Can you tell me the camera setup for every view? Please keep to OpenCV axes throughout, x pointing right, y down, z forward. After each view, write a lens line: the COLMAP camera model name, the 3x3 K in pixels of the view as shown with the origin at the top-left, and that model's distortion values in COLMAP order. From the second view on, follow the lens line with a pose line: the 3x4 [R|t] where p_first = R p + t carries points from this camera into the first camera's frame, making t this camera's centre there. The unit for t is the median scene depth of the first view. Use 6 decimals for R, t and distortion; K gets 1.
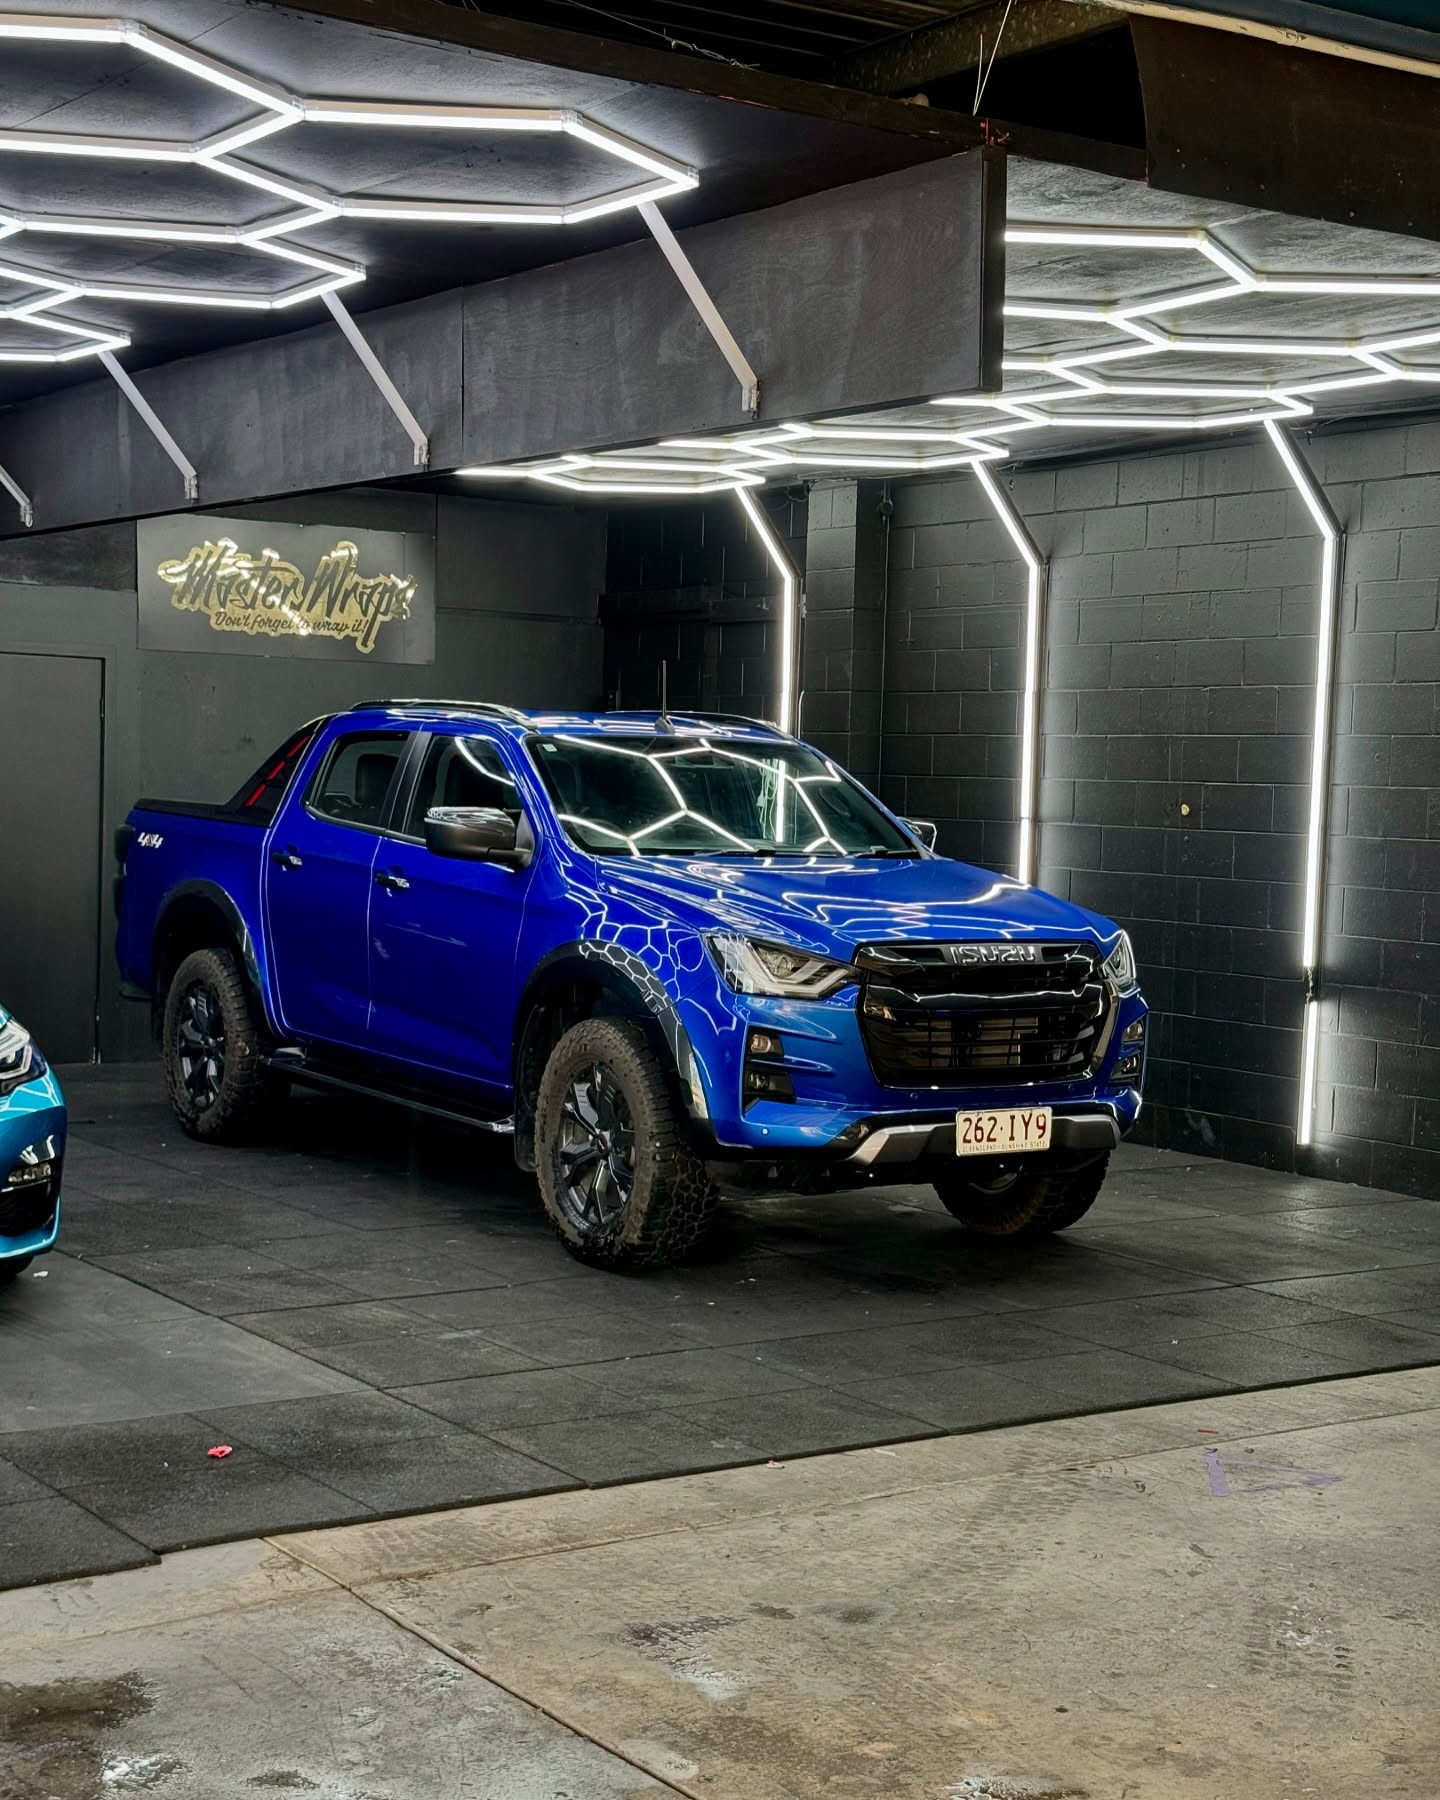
lens RADIAL K [[2692.3, 0, 732.5], [0, 2692.3, 893.1], [0, 0, 1]] dist [0.154069, -0.275443]
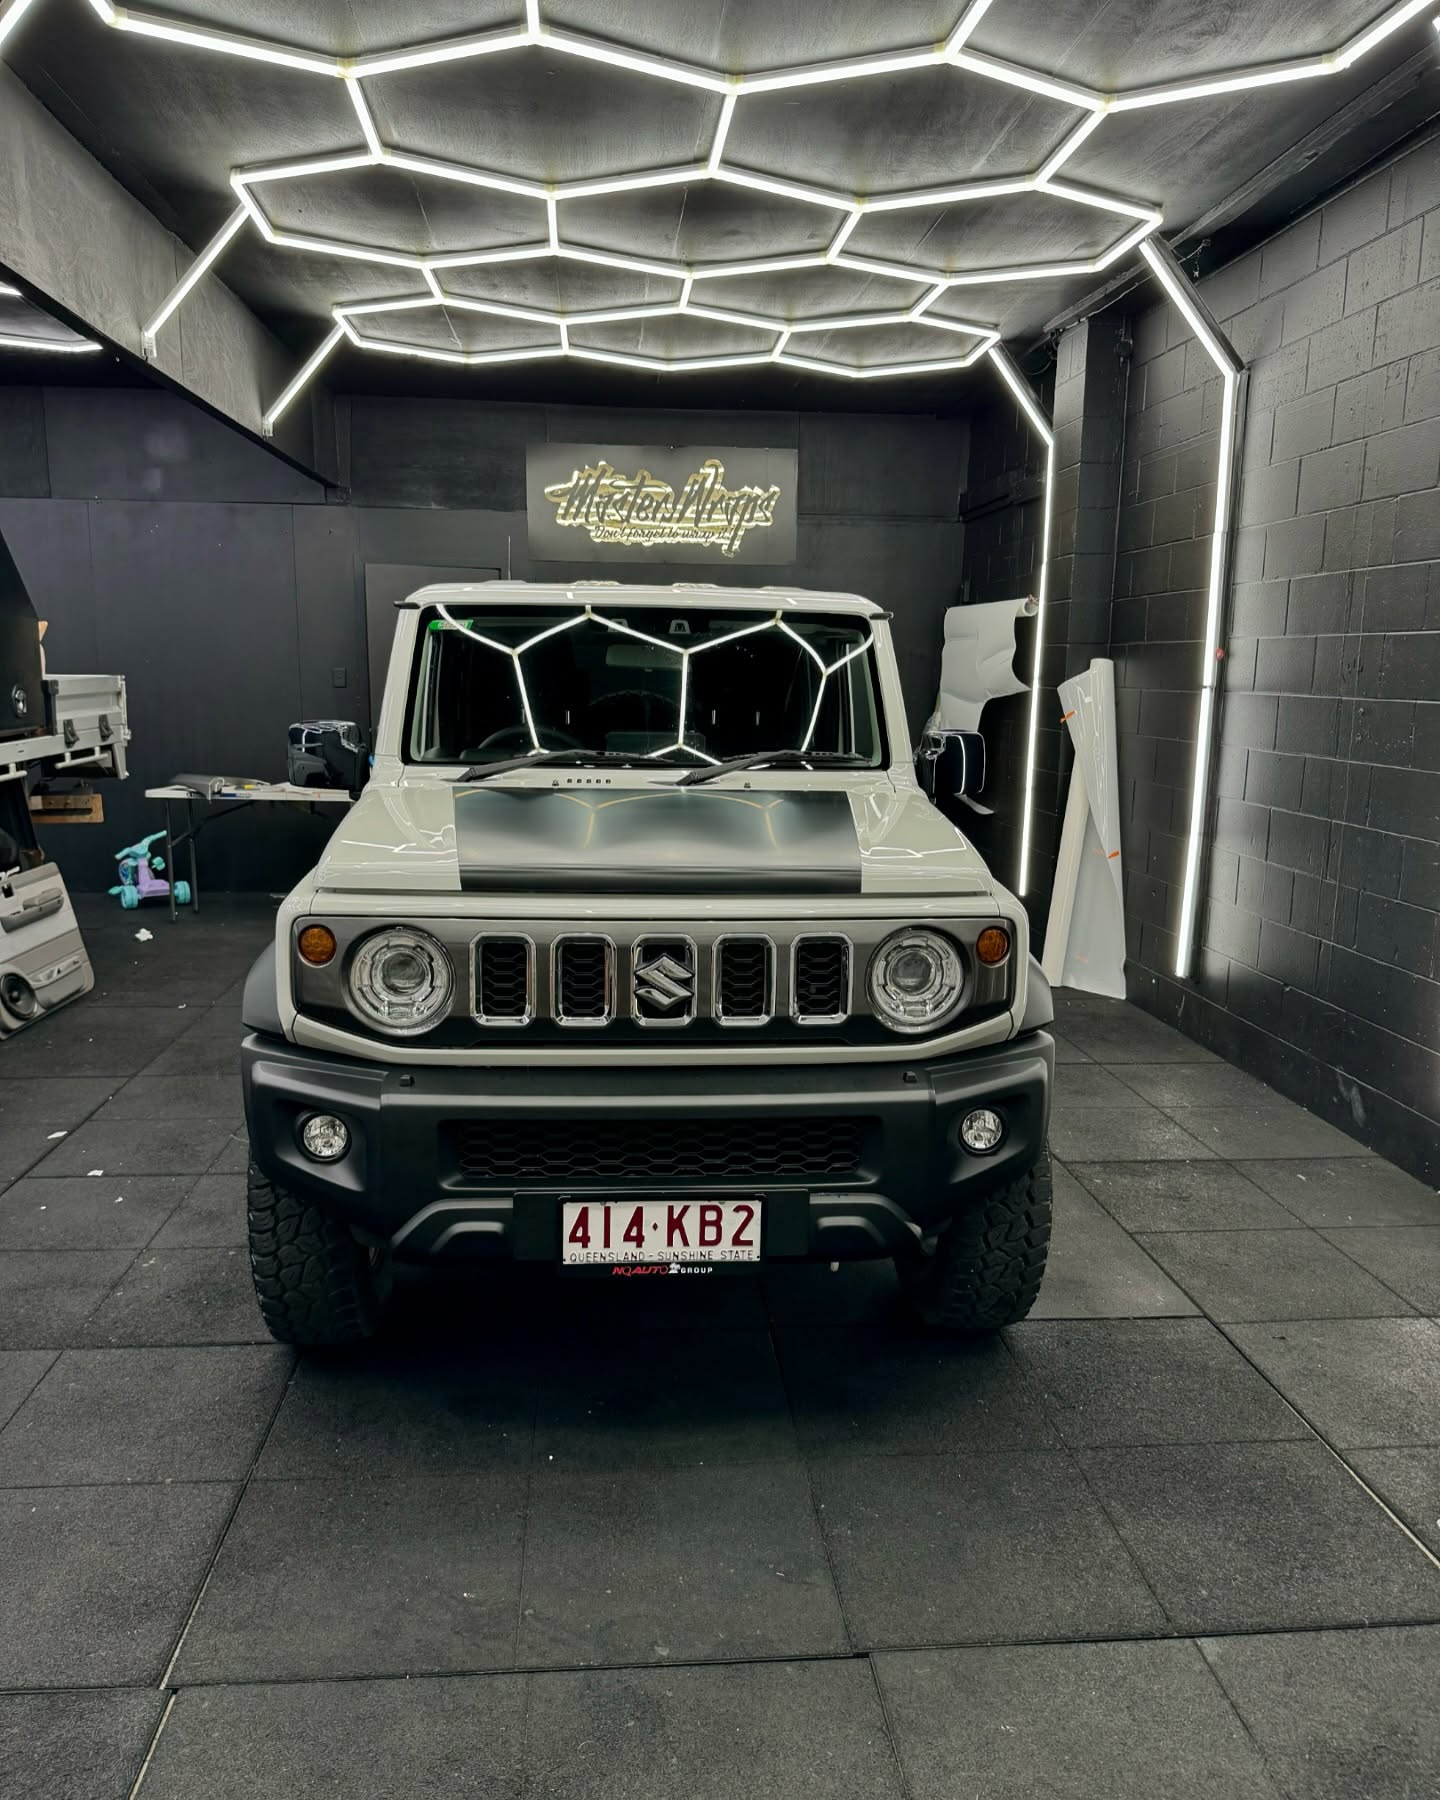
lens RADIAL K [[1310.0, 0, 722.7], [0, 1310.0, 931.8], [0, 0, 1]] dist [0.075874, -0.049569]
pose [[0.880194, 0.074343, -0.468755, 0.159041], [-0.004592, 0.988944, 0.148220, -0.011604], [0.474592, -0.128310, 0.870804, 0.503462]]
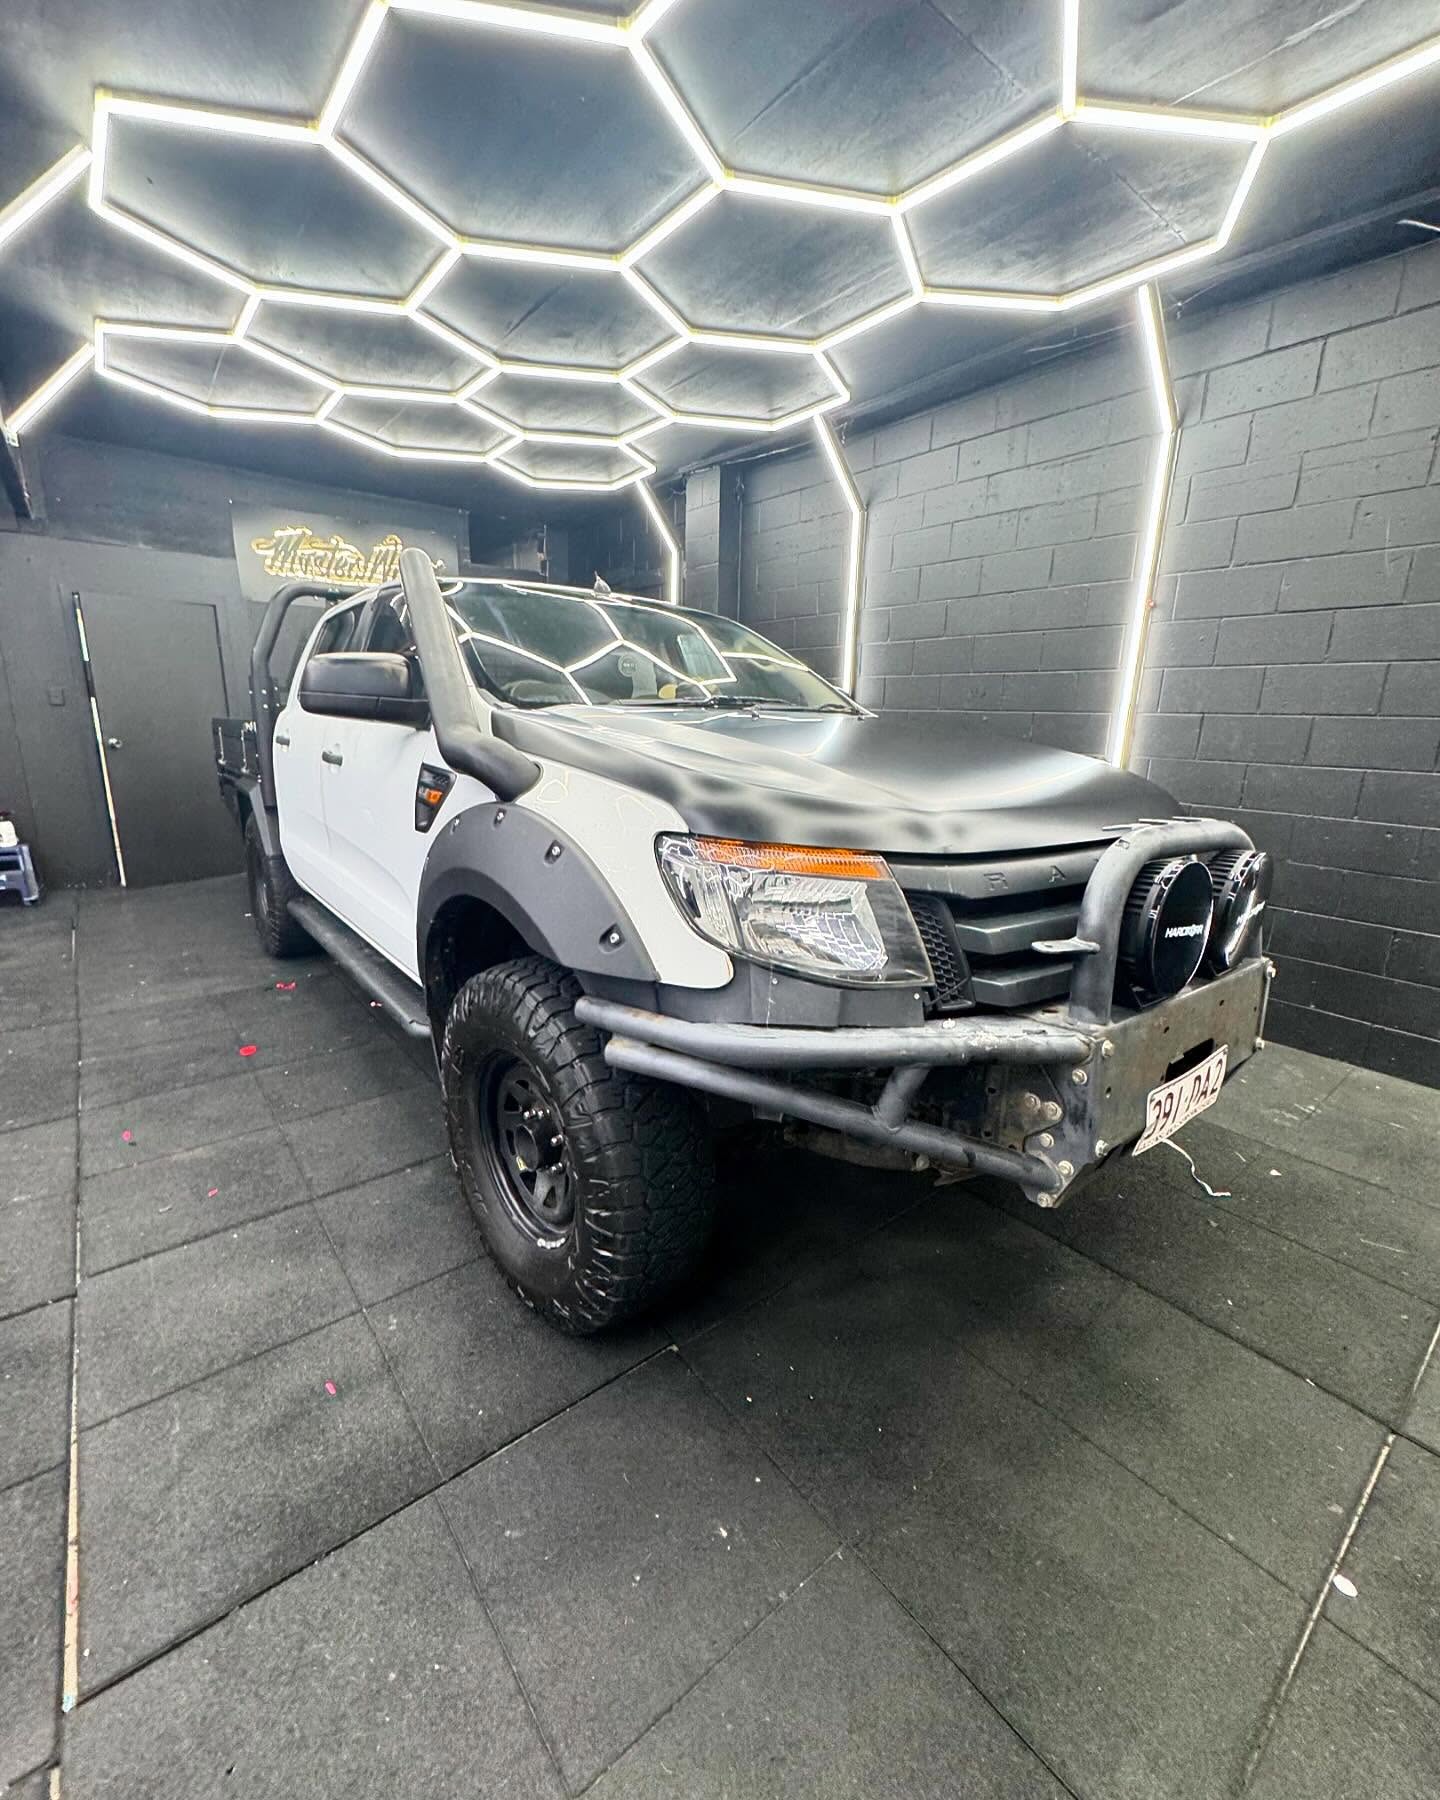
lens RADIAL K [[767.3, 0, 719.0], [0, 767.3, 897.6], [0, 0, 1]] dist [-0.001604, 0.000094]
pose [[0.997469, -0.024227, 0.066855, 0.012630], [0.011130, 0.981776, 0.189715, -0.005968], [-0.070233, -0.188491, 0.979560, 0.545899]]
